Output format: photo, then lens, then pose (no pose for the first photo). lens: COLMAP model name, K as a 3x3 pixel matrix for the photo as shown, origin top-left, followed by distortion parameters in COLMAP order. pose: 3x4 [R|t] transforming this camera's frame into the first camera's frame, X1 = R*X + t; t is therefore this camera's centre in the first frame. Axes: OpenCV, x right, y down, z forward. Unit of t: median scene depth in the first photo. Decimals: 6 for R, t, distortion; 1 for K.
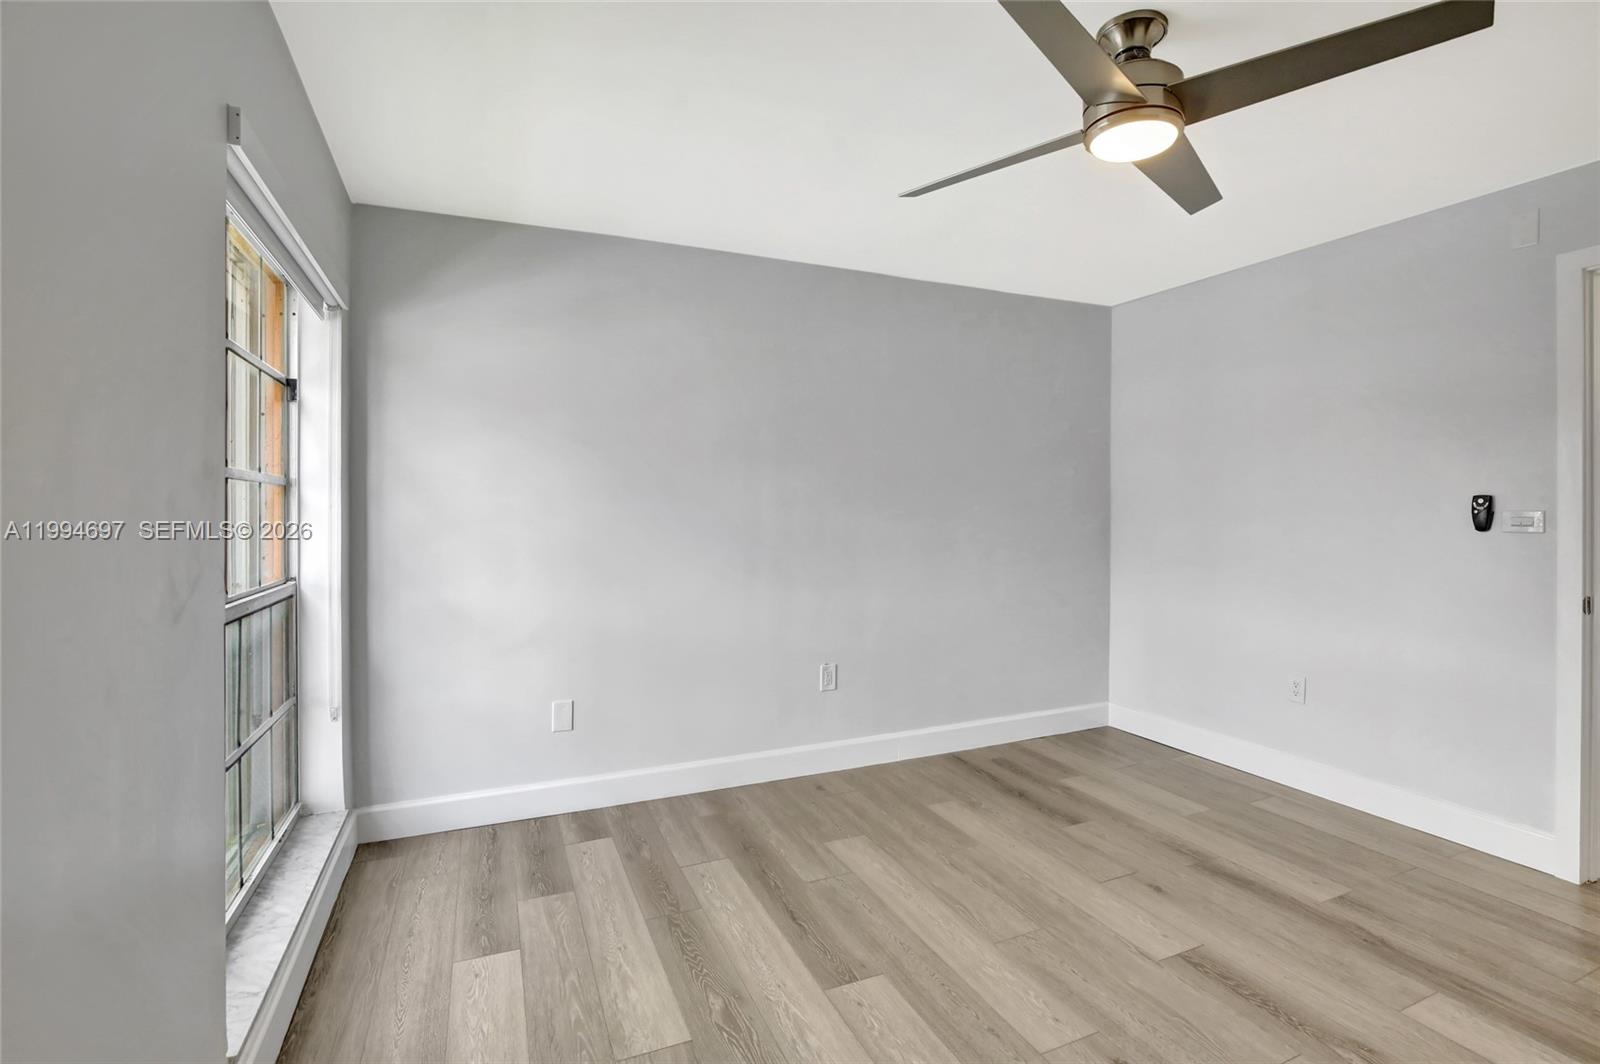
lens RADIAL K [[745.1, 0, 825.8], [0, 745.1, 512.8], [0, 0, 1]] dist [-0.035110, 0.005677]
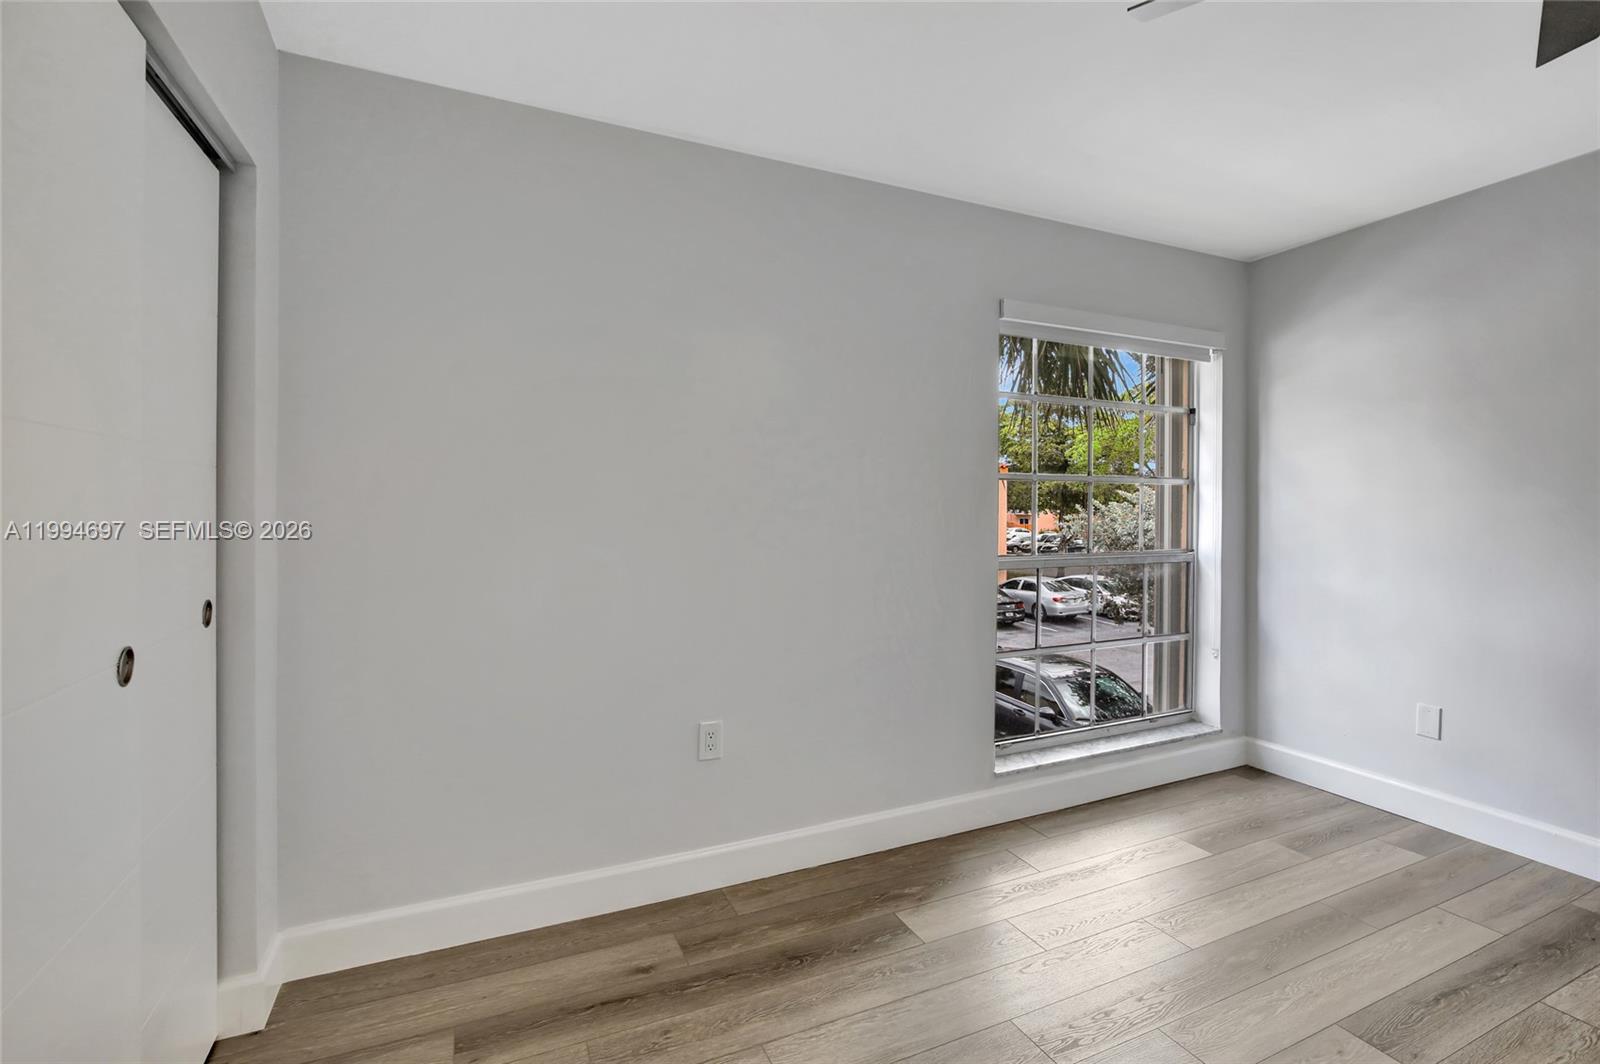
lens RADIAL K [[745.1, 0, 805.2], [0, 745.1, 517.1], [0, 0, 1]] dist [-0.035110, 0.005677]
pose [[-0.006112, 0.018154, -0.999817, 0.634258], [-0.001551, 0.999834, 0.018164, 0.001147], [0.999980, 0.001661, -0.006082, 0.241467]]
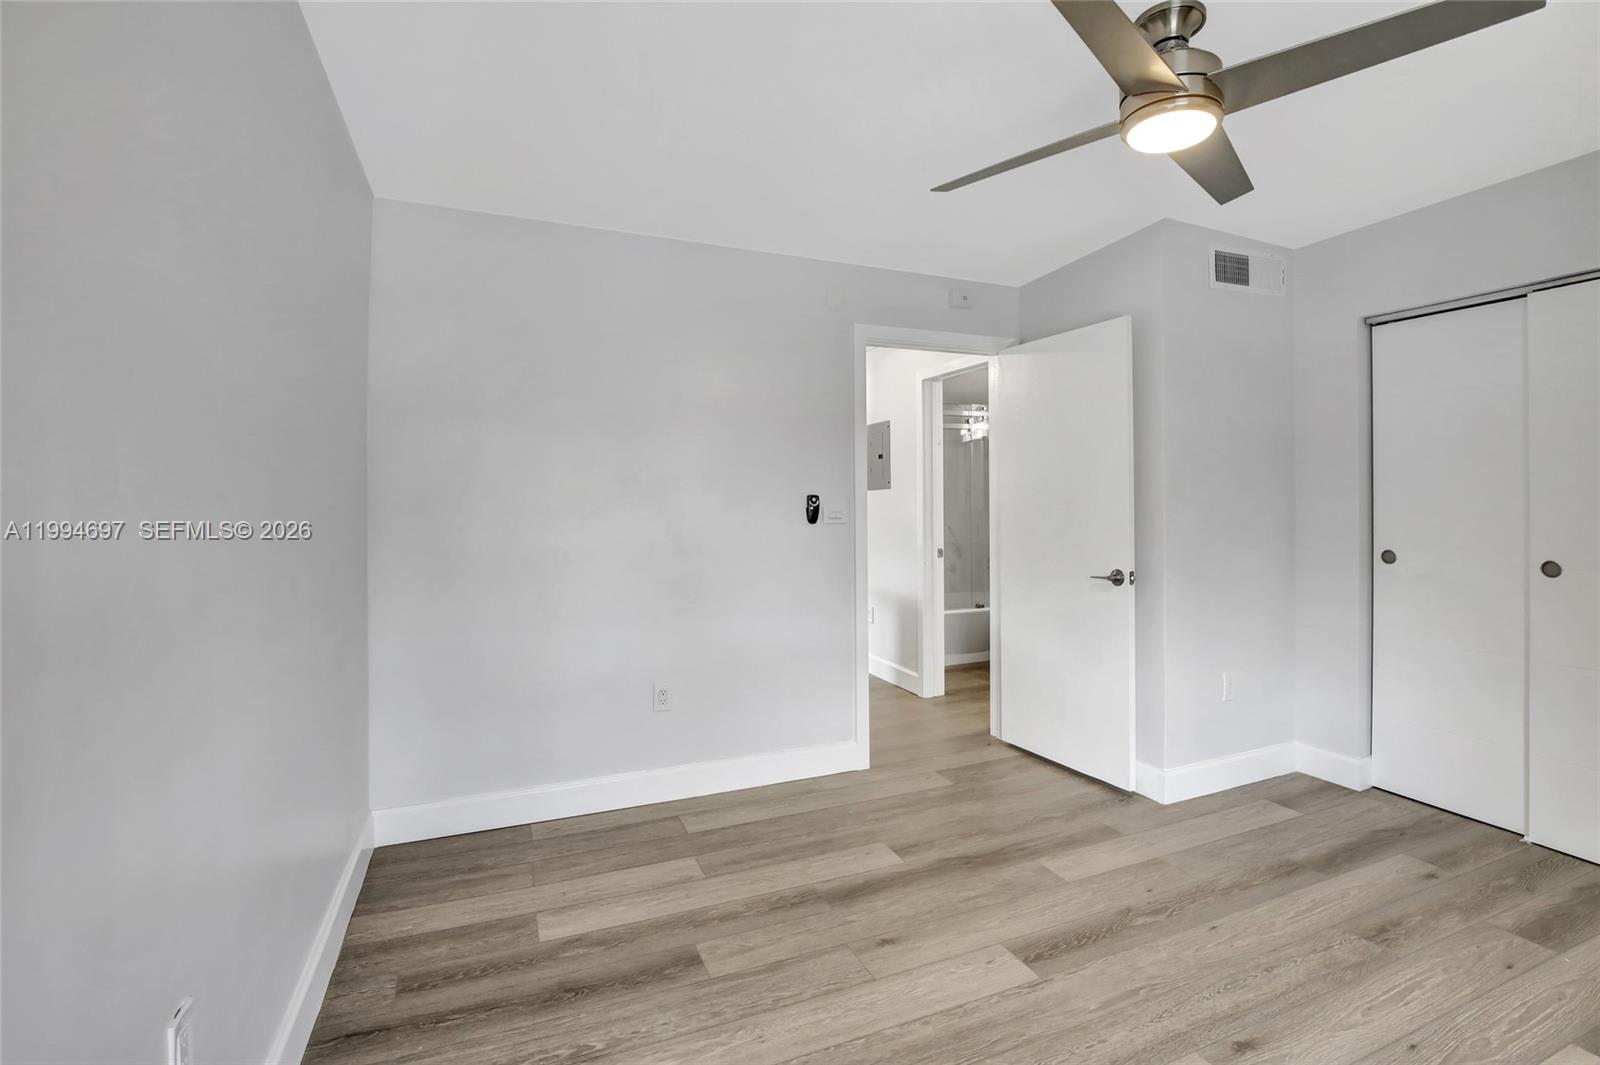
lens RADIAL K [[745.1, 0, 812.2], [0, 745.1, 500.2], [0, 0, 1]] dist [-0.035110, 0.005677]
pose [[0.030675, 0.006653, 0.999507, -0.384939], [0.014701, 0.999867, -0.007106, -0.005724], [-0.999421, 0.014912, 0.030573, 0.948239]]
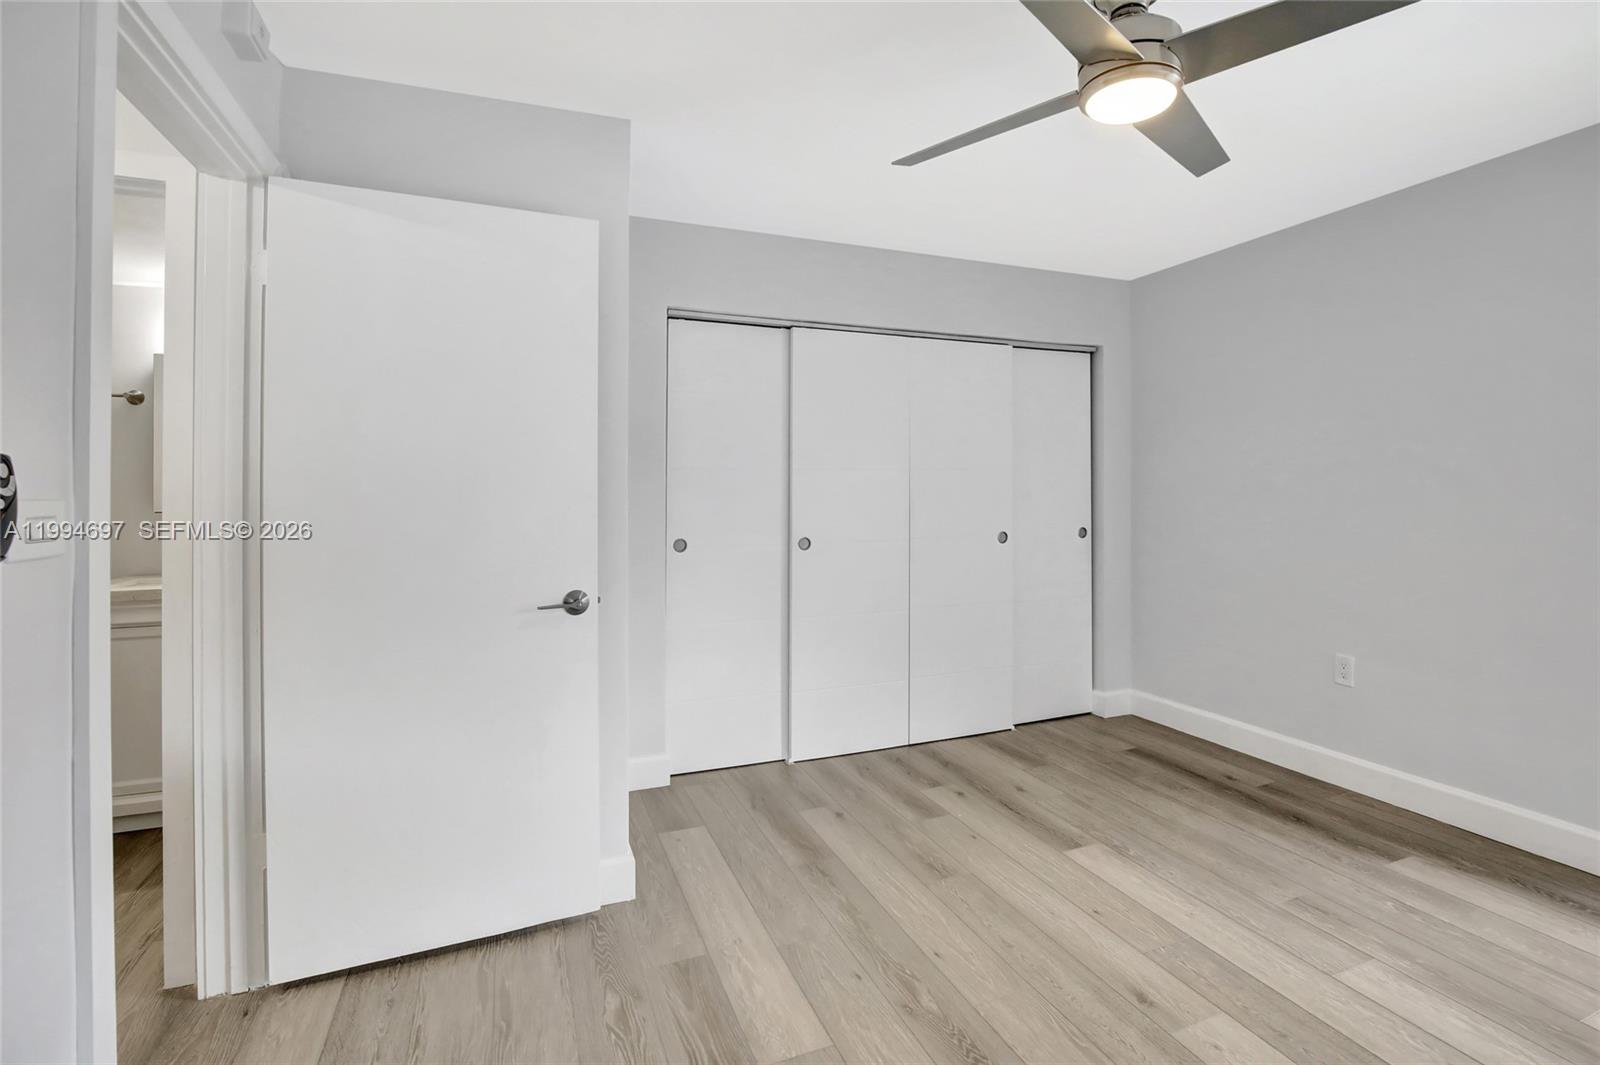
lens RADIAL K [[745.1, 0, 827.3], [0, 745.1, 491.5], [0, 0, 1]] dist [-0.035110, 0.005677]
pose [[-0.999303, 0.007188, 0.036641, 0.511864], [0.007310, 0.999968, 0.003187, -0.003446], [-0.036617, 0.003452, -0.999323, 1.278656]]
